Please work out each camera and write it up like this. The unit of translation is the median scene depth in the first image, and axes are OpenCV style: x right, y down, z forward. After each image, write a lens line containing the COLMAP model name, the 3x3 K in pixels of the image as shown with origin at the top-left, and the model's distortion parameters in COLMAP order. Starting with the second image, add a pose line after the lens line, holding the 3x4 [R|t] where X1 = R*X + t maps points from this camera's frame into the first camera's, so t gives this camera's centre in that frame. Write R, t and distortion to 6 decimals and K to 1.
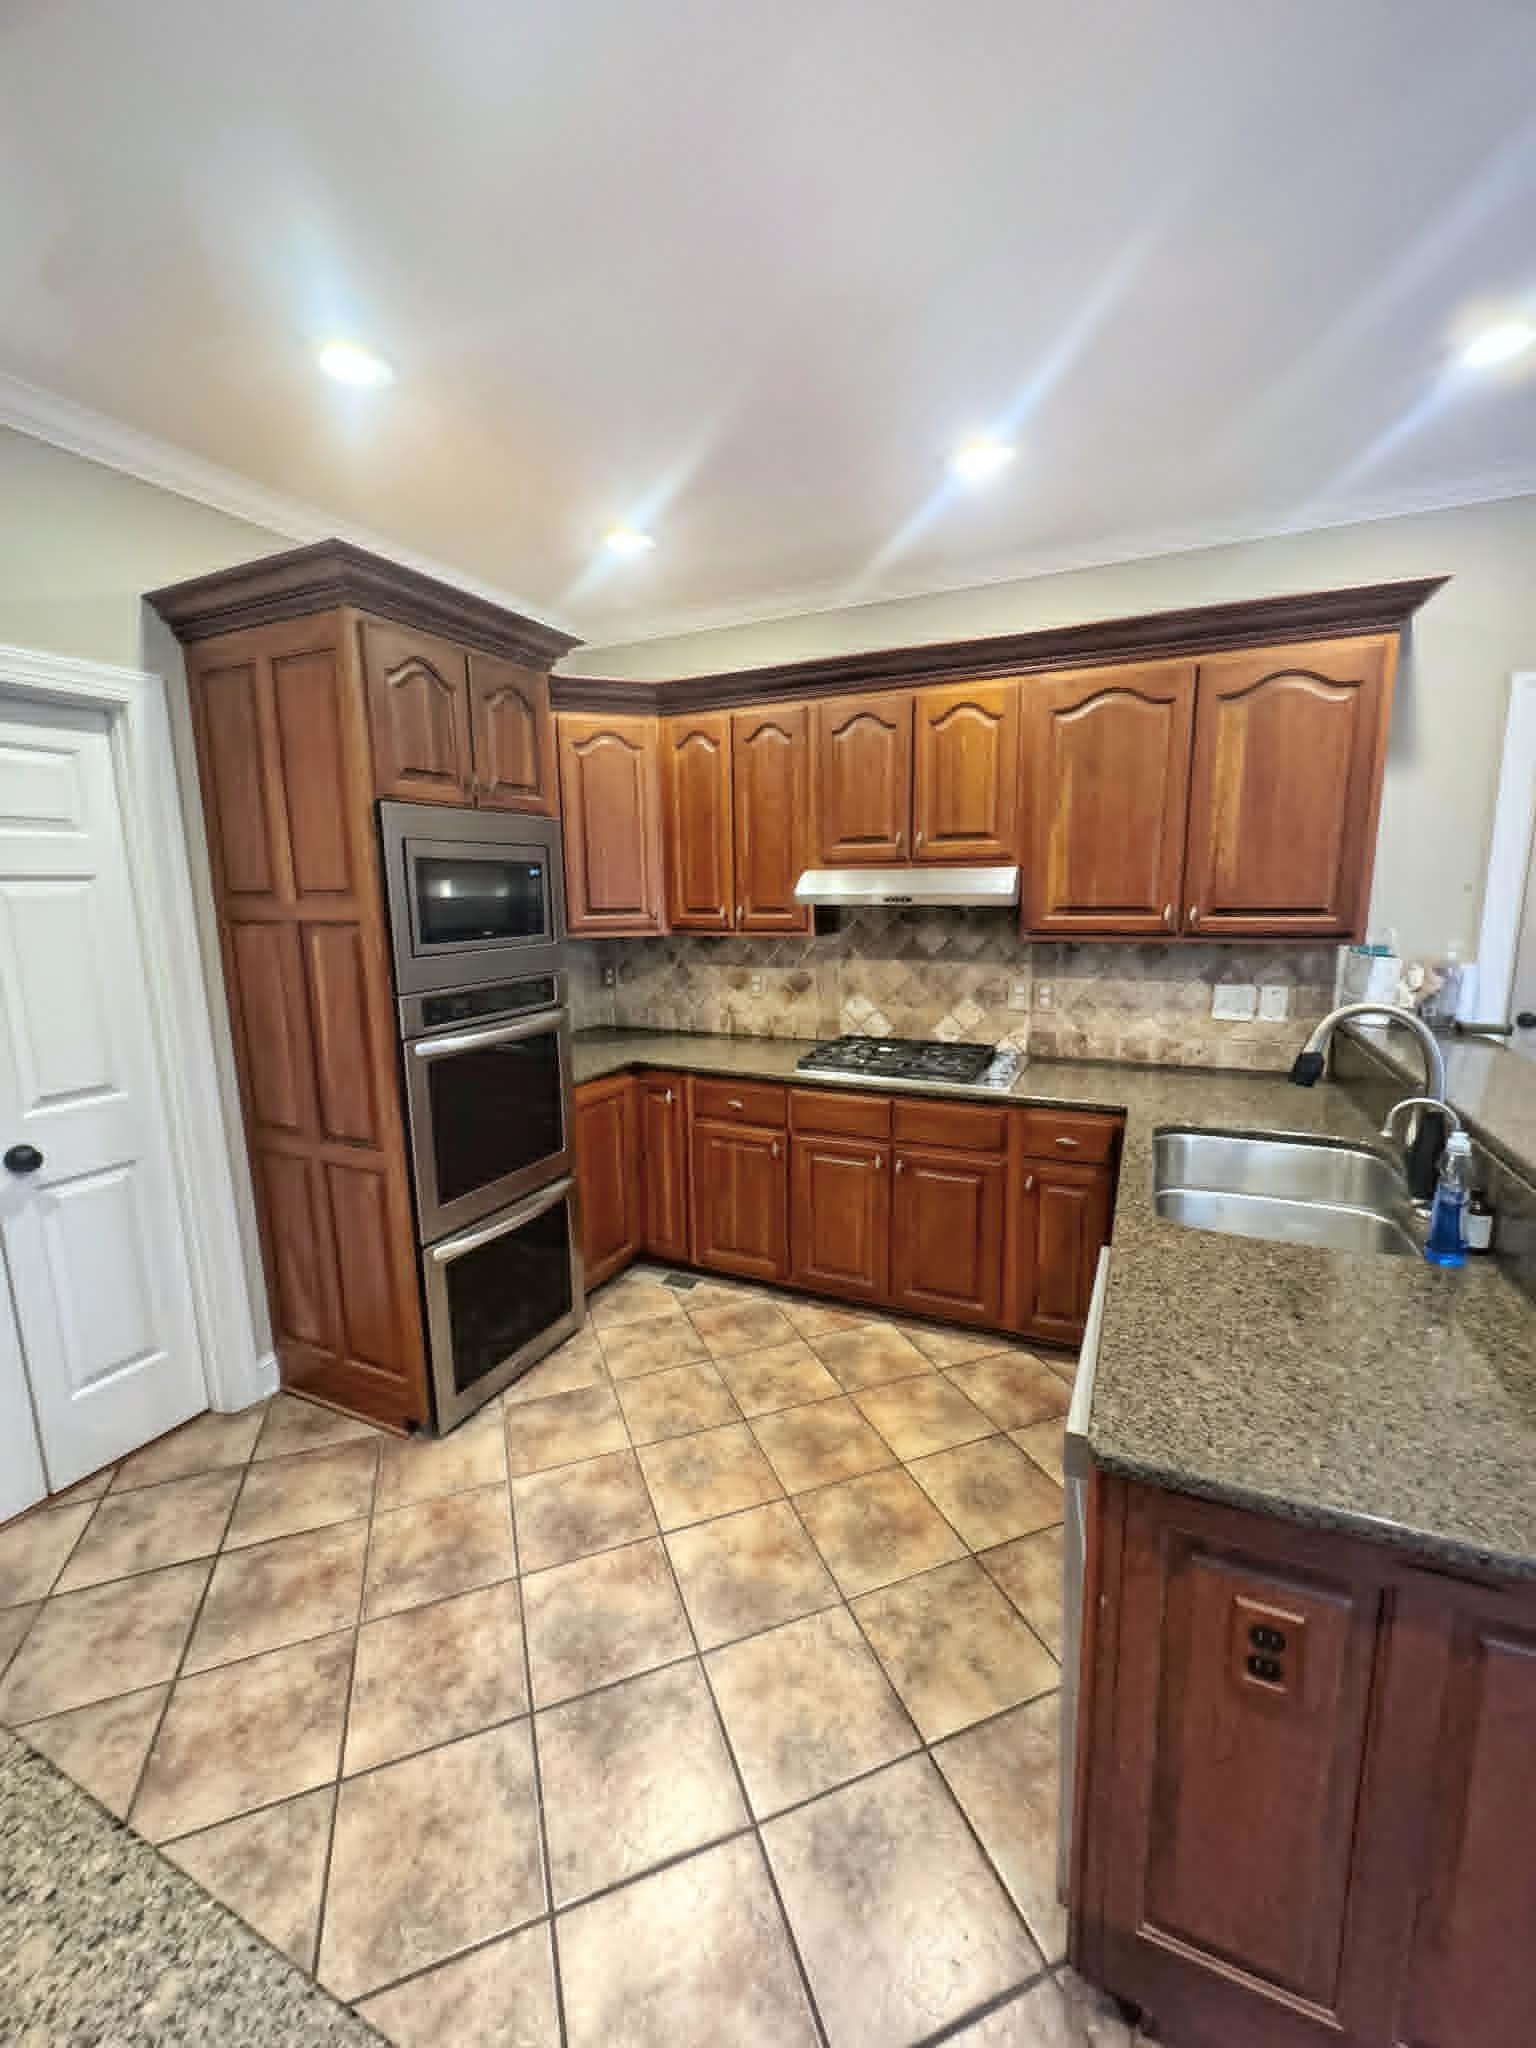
lens RADIAL K [[818.7, 0, 760.7], [0, 818.7, 1024.4], [0, 0, 1]] dist [-0.007812, -0.000080]
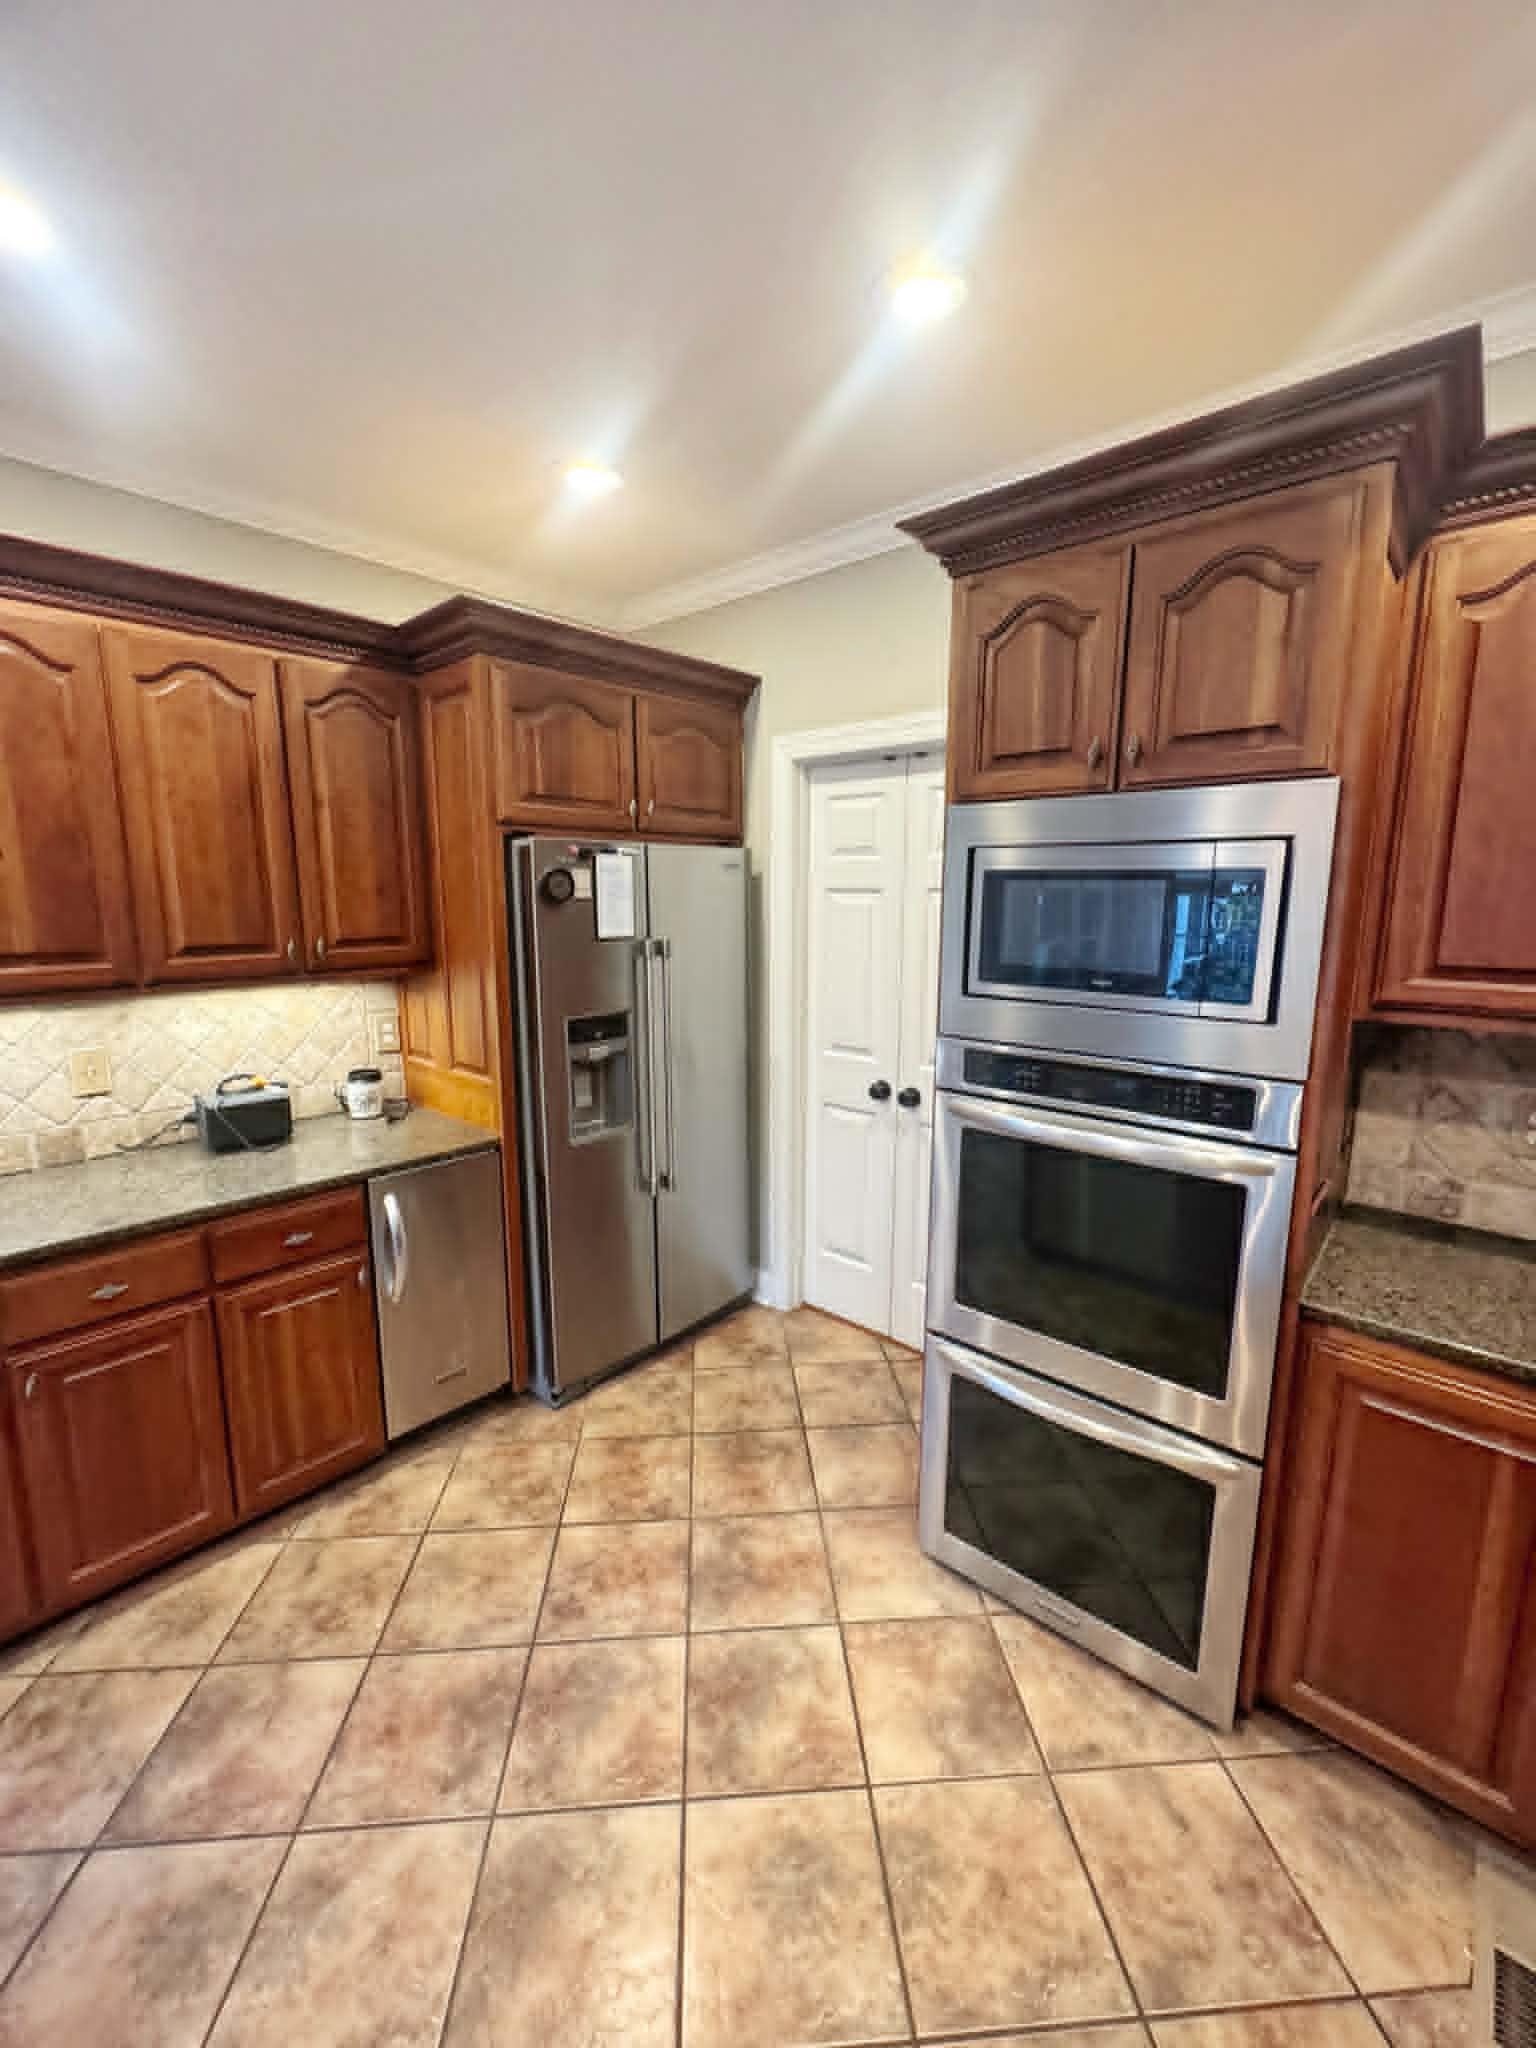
lens RADIAL K [[818.7, 0, 773.1], [0, 818.7, 1018.0], [0, 0, 1]] dist [-0.007812, -0.000080]
pose [[-0.277521, 0.163662, -0.946677, 0.430984], [-0.164986, 0.962625, 0.214785, -0.218475], [0.946447, 0.215795, -0.240147, 1.102773]]
